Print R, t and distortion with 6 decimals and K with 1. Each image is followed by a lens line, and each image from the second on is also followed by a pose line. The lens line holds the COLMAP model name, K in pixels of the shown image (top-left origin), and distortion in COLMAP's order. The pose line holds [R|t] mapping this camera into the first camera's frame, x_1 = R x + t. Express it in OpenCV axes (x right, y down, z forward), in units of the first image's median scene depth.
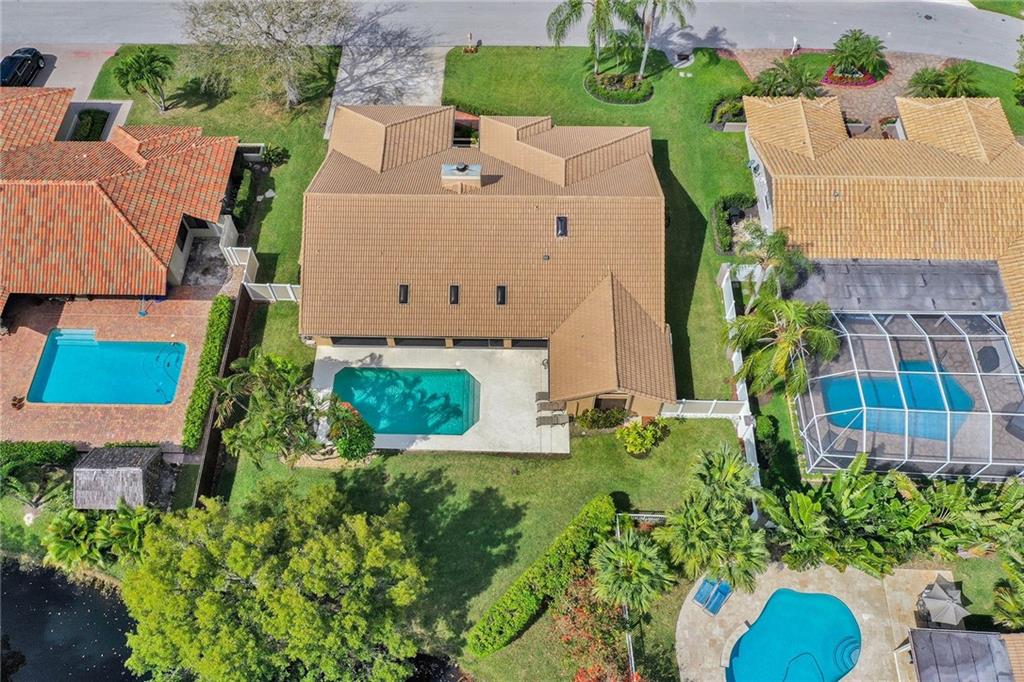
lens RADIAL K [[831.1, 0, 512.0], [0, 831.1, 341.0], [0, 0, 1]] dist [-0.015508, -0.002632]
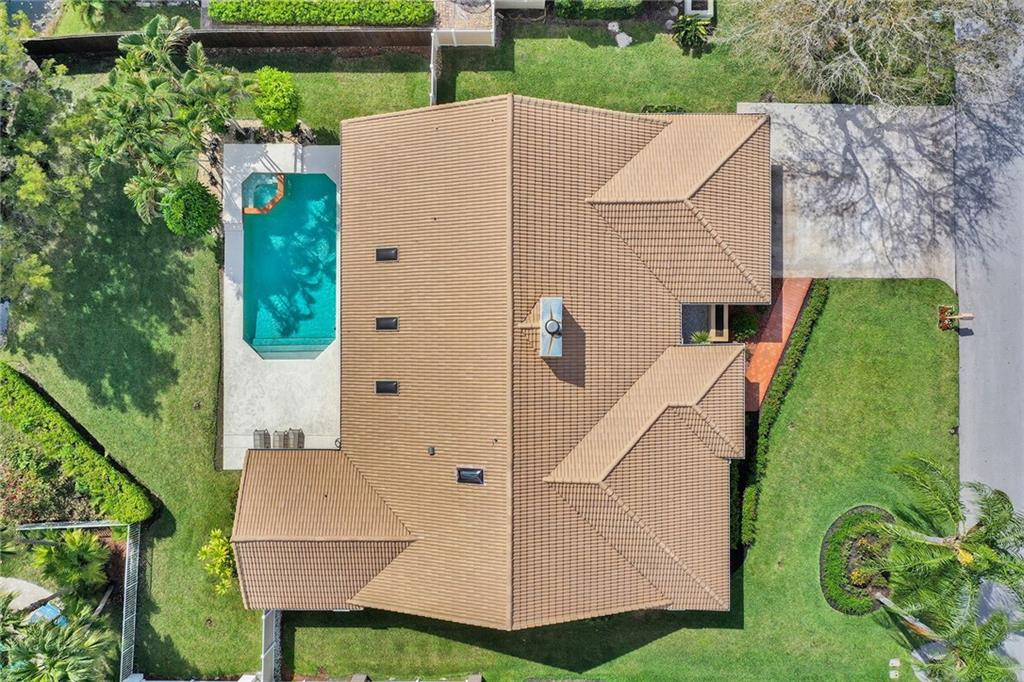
lens RADIAL K [[831.1, 0, 512.0], [0, 831.1, 341.0], [0, 0, 1]] dist [-0.015508, -0.002632]
pose [[0.017879, 0.999827, -0.005207, -0.048069], [-0.851770, 0.017958, 0.523608, -0.531842], [0.523611, -0.004927, 0.851943, 0.430480]]
